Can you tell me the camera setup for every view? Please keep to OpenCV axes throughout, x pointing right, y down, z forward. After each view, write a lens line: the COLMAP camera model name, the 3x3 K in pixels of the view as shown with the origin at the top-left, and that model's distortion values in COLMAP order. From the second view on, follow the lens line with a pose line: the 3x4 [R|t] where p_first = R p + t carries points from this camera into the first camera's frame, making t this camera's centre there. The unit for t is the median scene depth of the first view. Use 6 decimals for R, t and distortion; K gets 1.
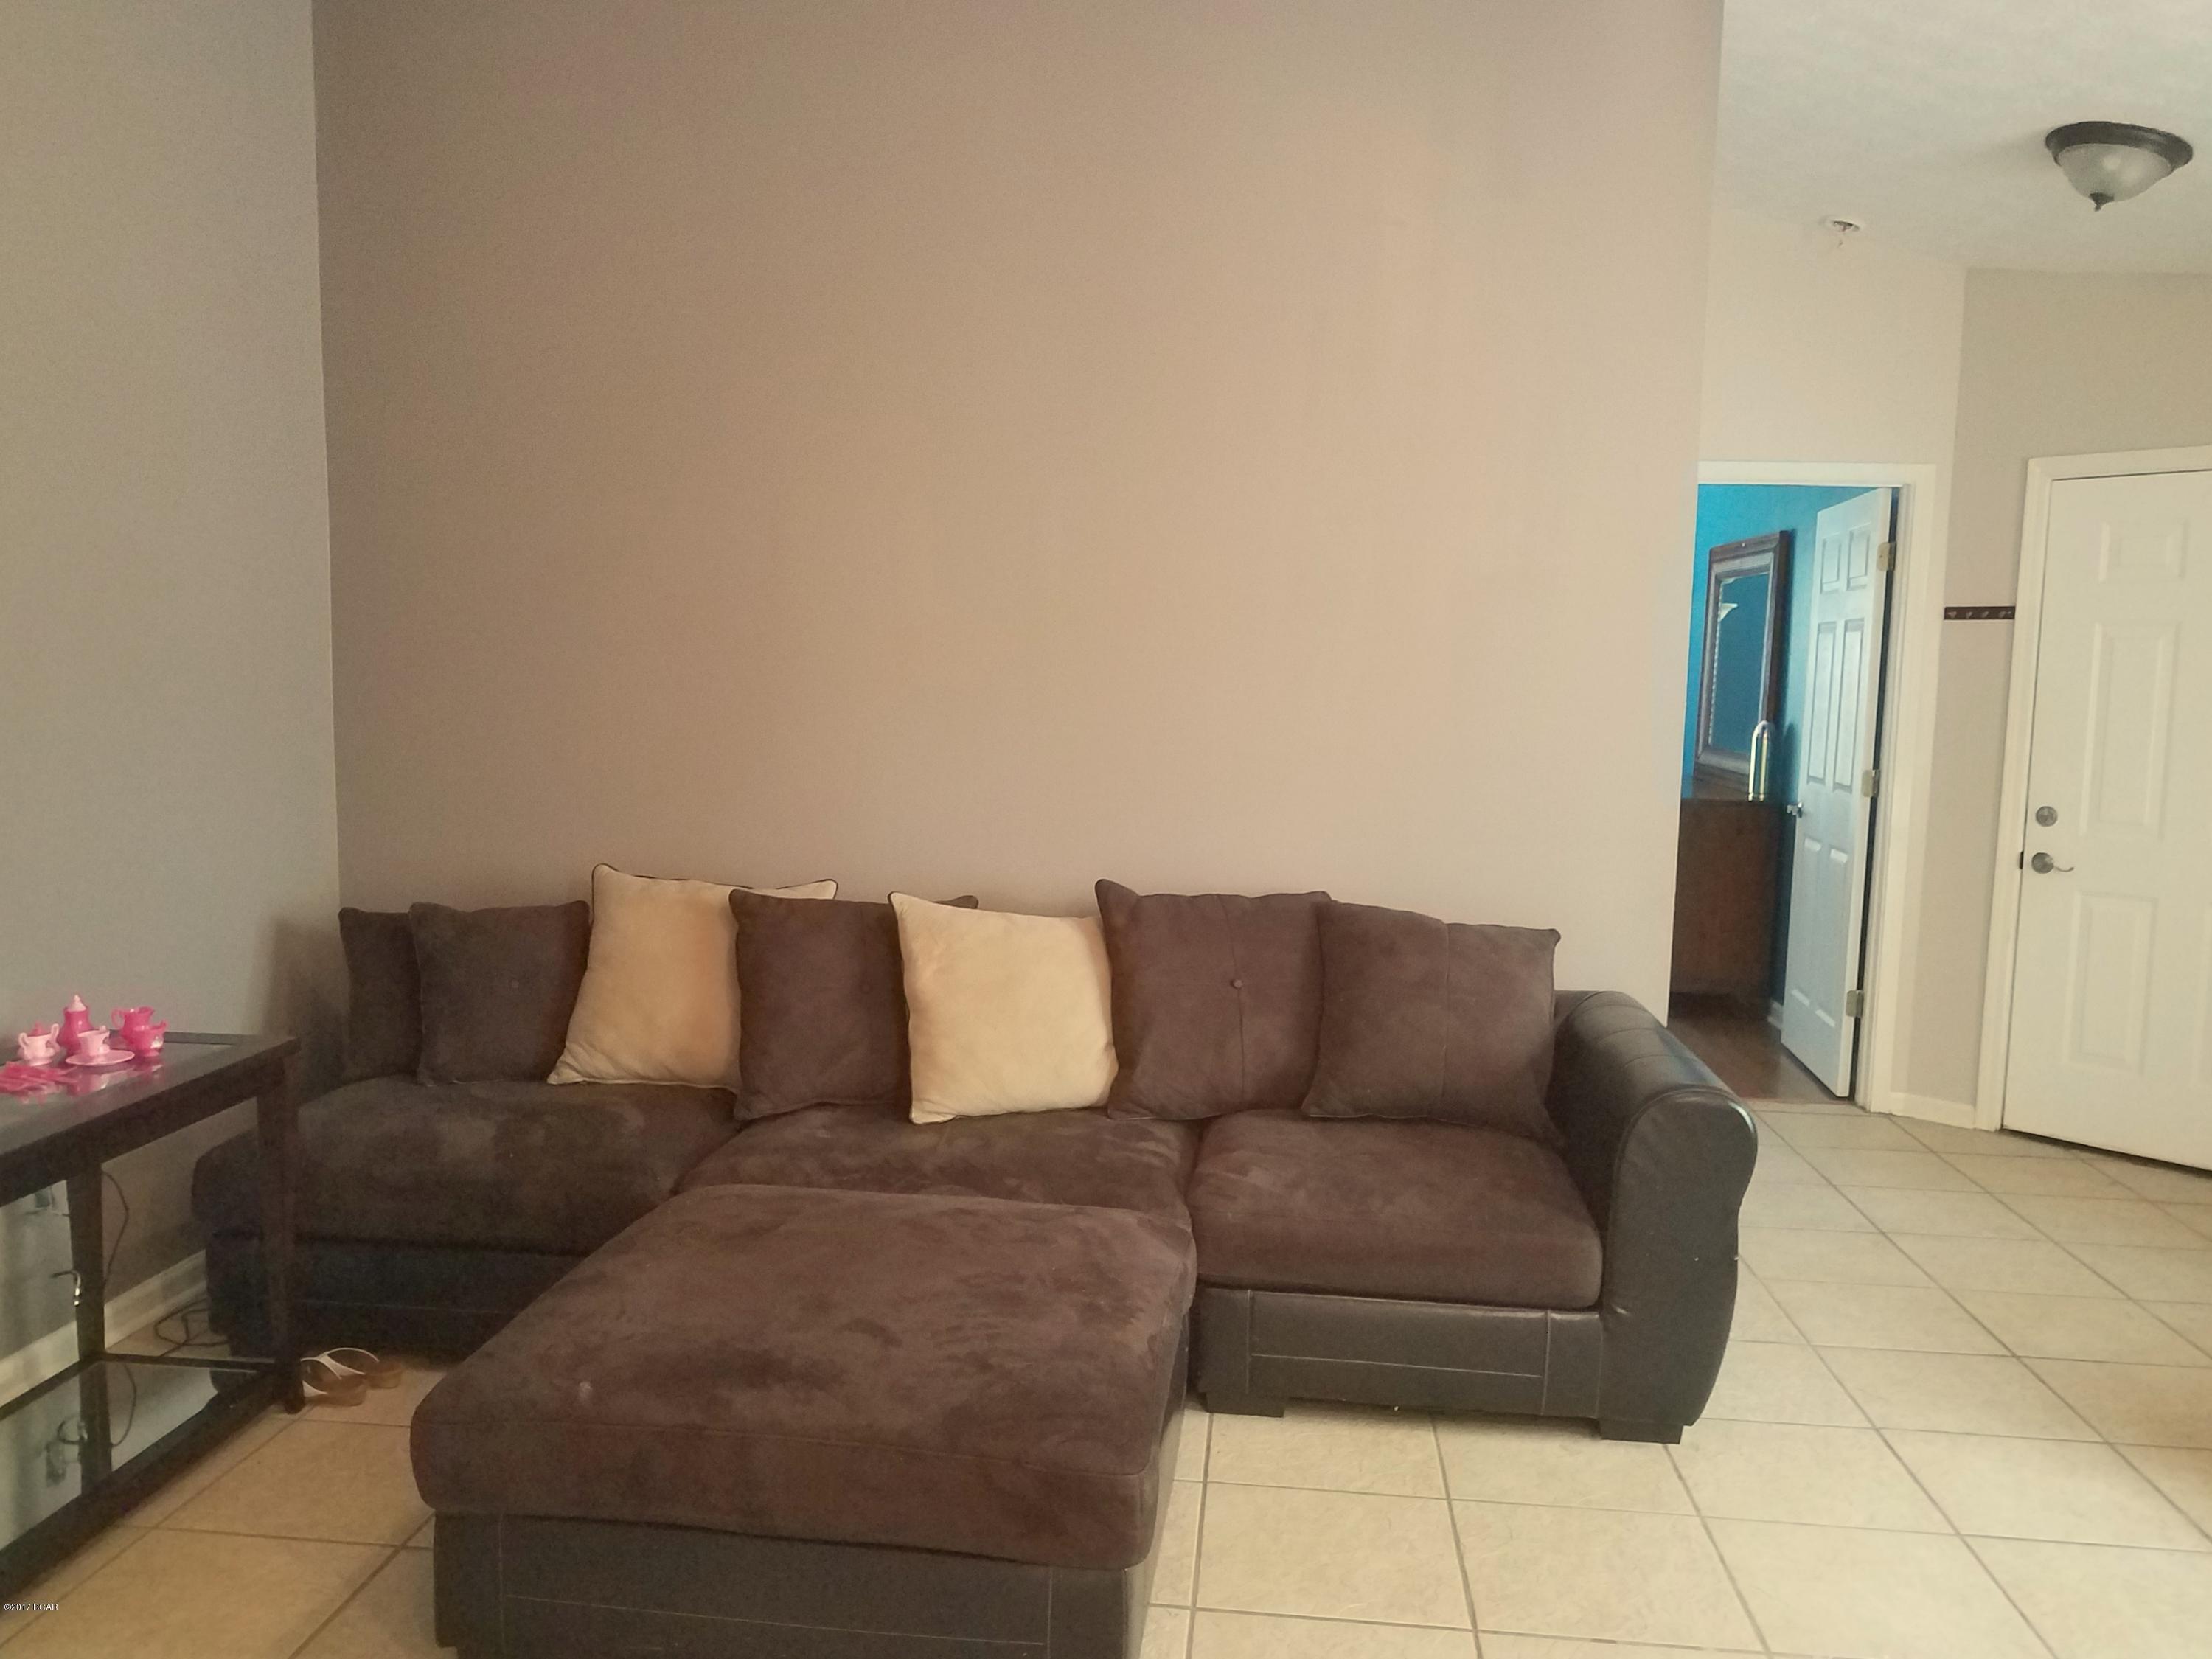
lens RADIAL K [[1723.0, 0, 1101.4], [0, 1723.0, 839.5], [0, 0, 1]] dist [0.009374, -0.023012]
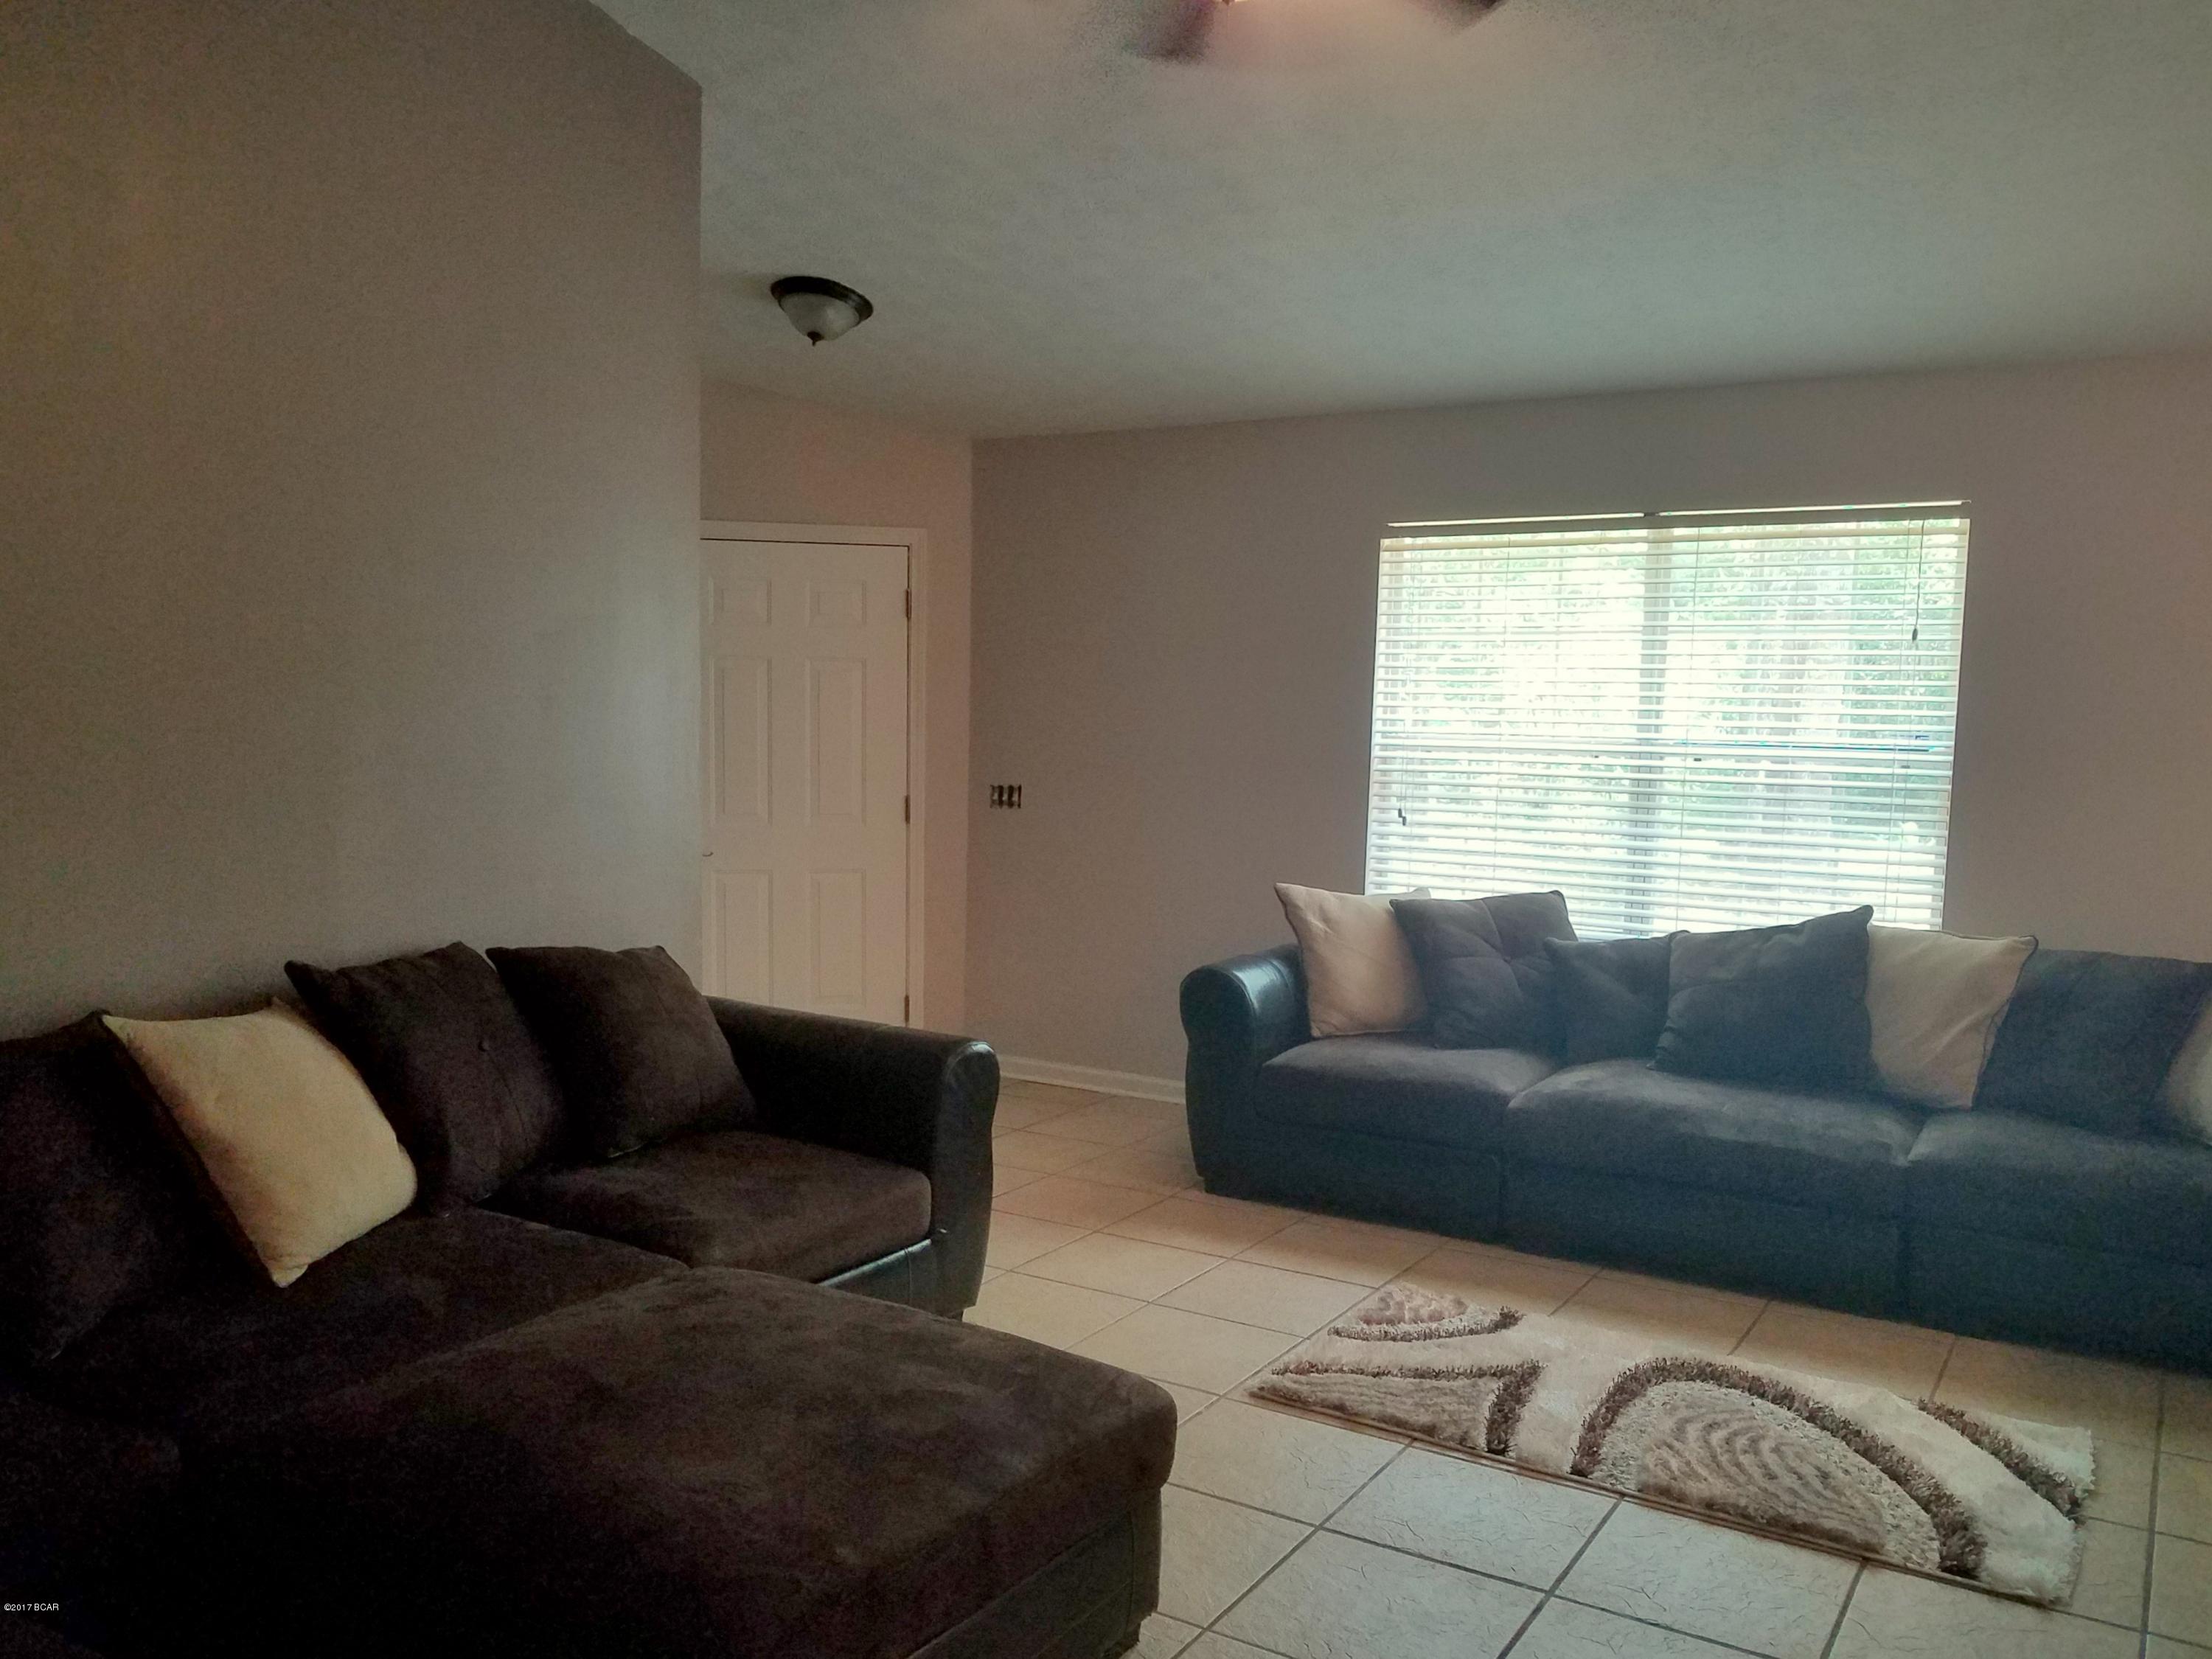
lens RADIAL K [[1723.0, 0, 1096.8], [0, 1723.0, 841.7], [0, 0, 1]] dist [0.009374, -0.023012]
pose [[0.443708, -0.085336, 0.892099, -0.513008], [0.084591, 0.995000, 0.053106, -0.041197], [-0.892170, 0.051900, 0.448708, 0.235112]]
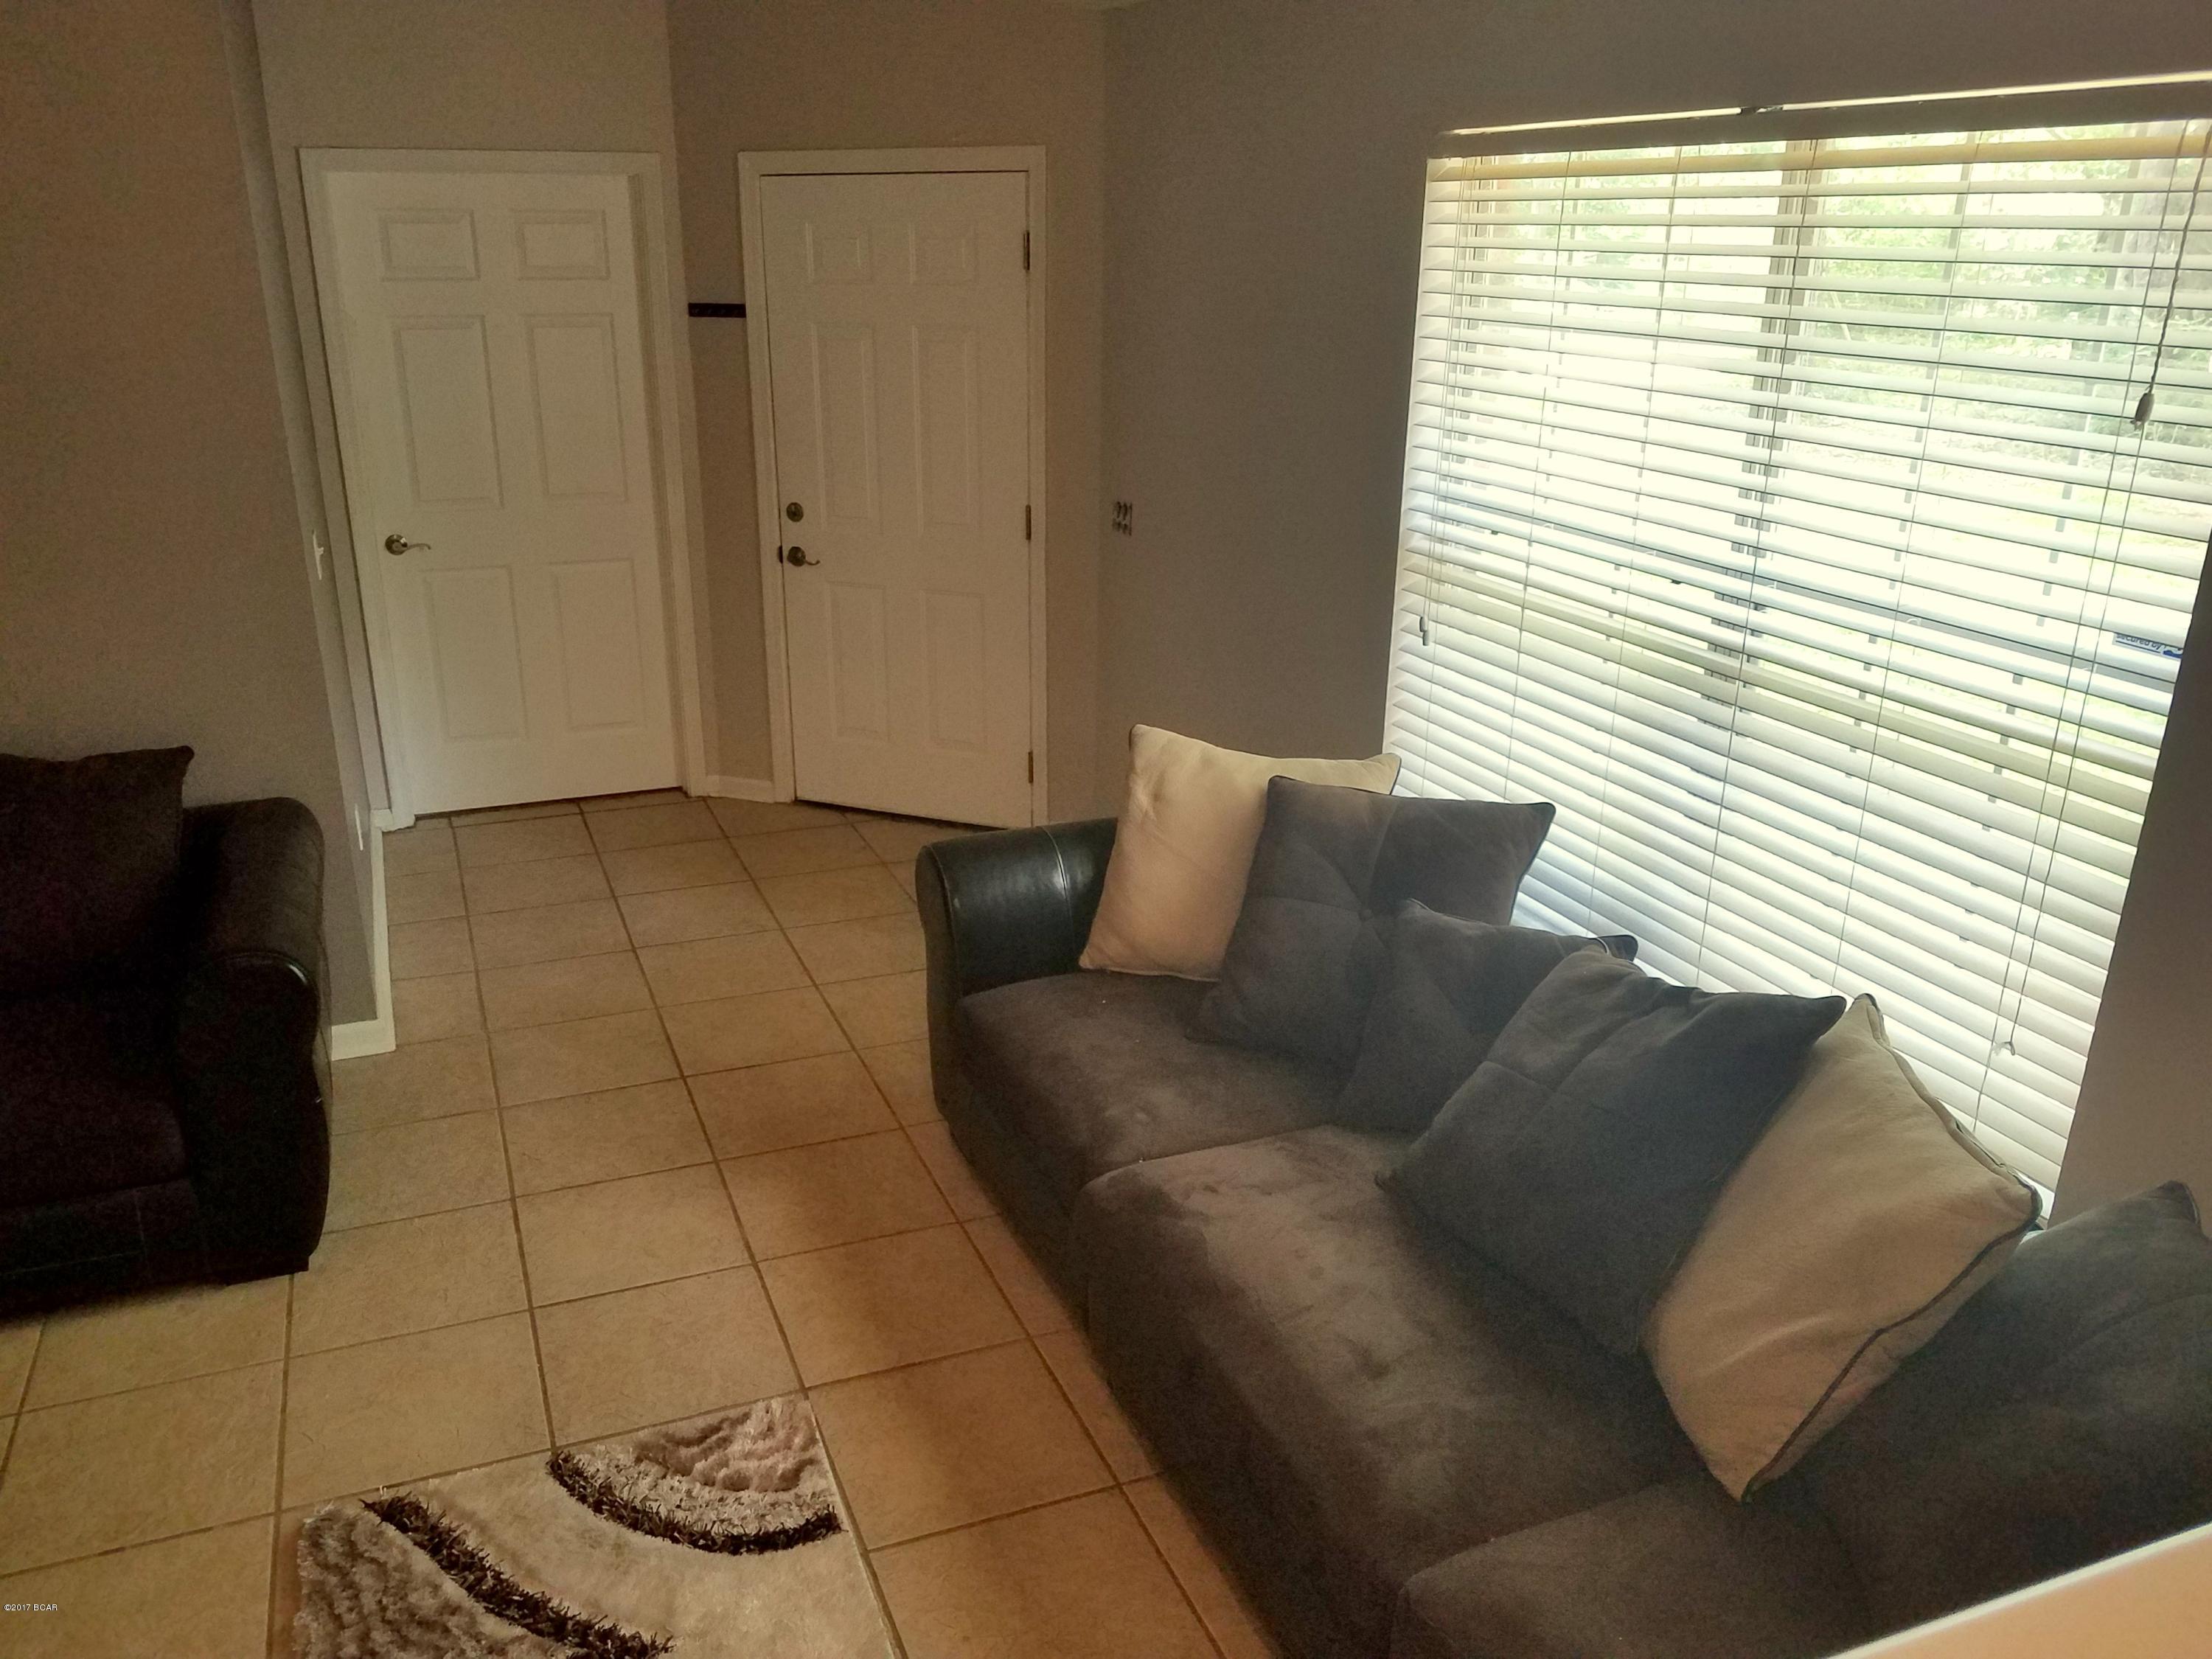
lens RADIAL K [[1723.0, 0, 1096.8], [0, 1723.0, 838.4], [0, 0, 1]] dist [0.009374, -0.023012]
pose [[0.881773, -0.177224, 0.437113, 0.245511], [0.062380, 0.962404, 0.264361, -0.102511], [-0.467530, -0.205839, 0.859678, -0.043804]]
